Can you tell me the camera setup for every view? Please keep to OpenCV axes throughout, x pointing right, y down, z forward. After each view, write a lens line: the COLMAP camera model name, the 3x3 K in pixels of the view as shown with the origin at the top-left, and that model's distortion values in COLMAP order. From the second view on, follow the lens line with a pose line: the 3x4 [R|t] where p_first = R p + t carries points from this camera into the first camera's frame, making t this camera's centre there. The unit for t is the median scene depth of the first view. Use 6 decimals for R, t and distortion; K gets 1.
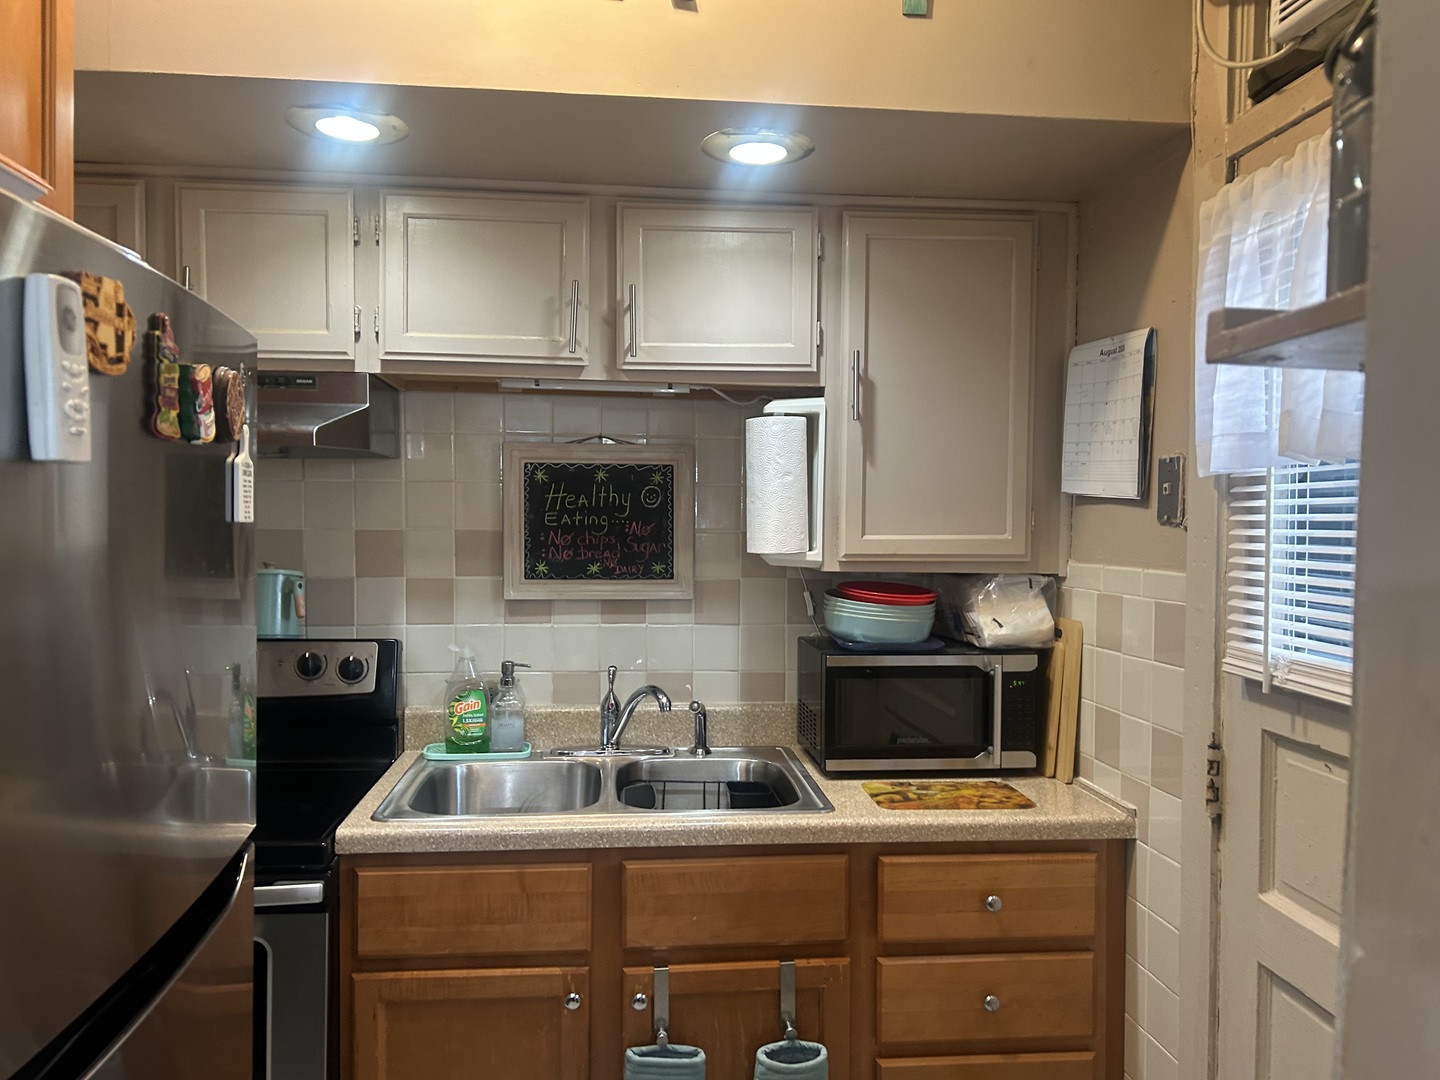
lens RADIAL K [[1090.2, 0, 718.8], [0, 1090.2, 545.8], [0, 0, 1]] dist [0.023853, -0.019554]
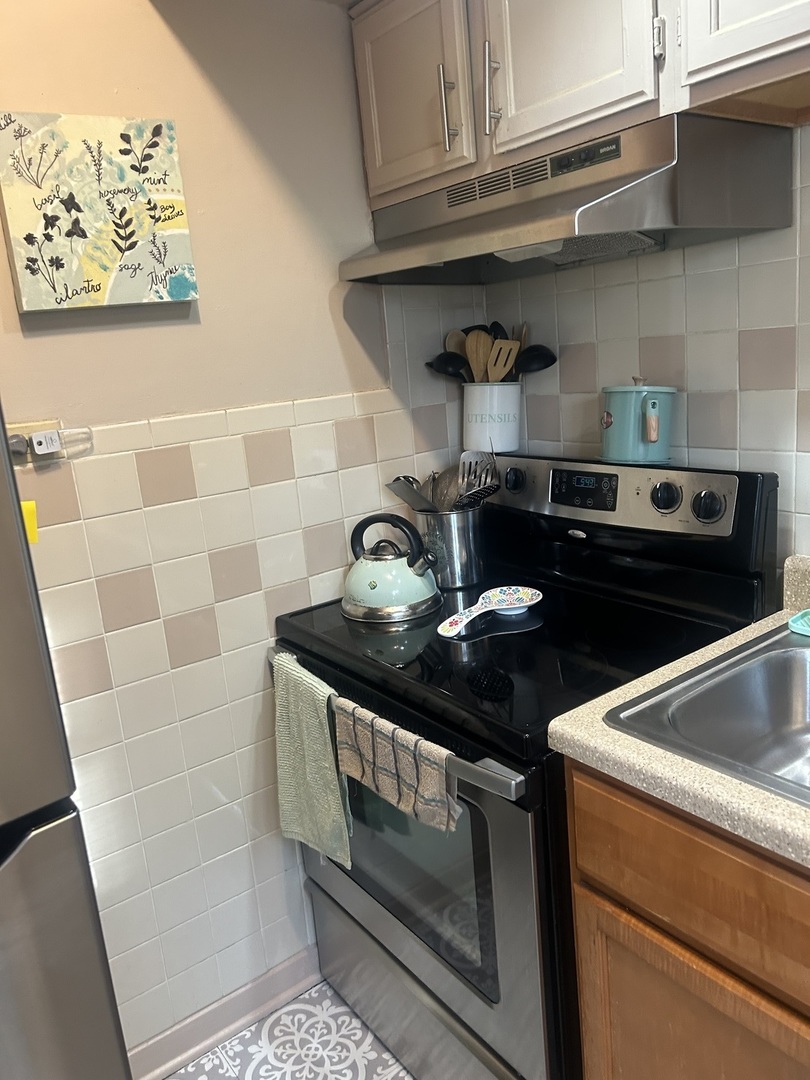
lens RADIAL K [[817.6, 0, 401.3], [0, 817.6, 535.5], [0, 0, 1]] dist [0.023853, -0.019554]
pose [[0.505668, 0.145217, -0.850418, 0.088566], [0.071435, 0.975299, 0.209018, -0.013574], [0.859766, -0.166443, 0.482804, 0.543703]]
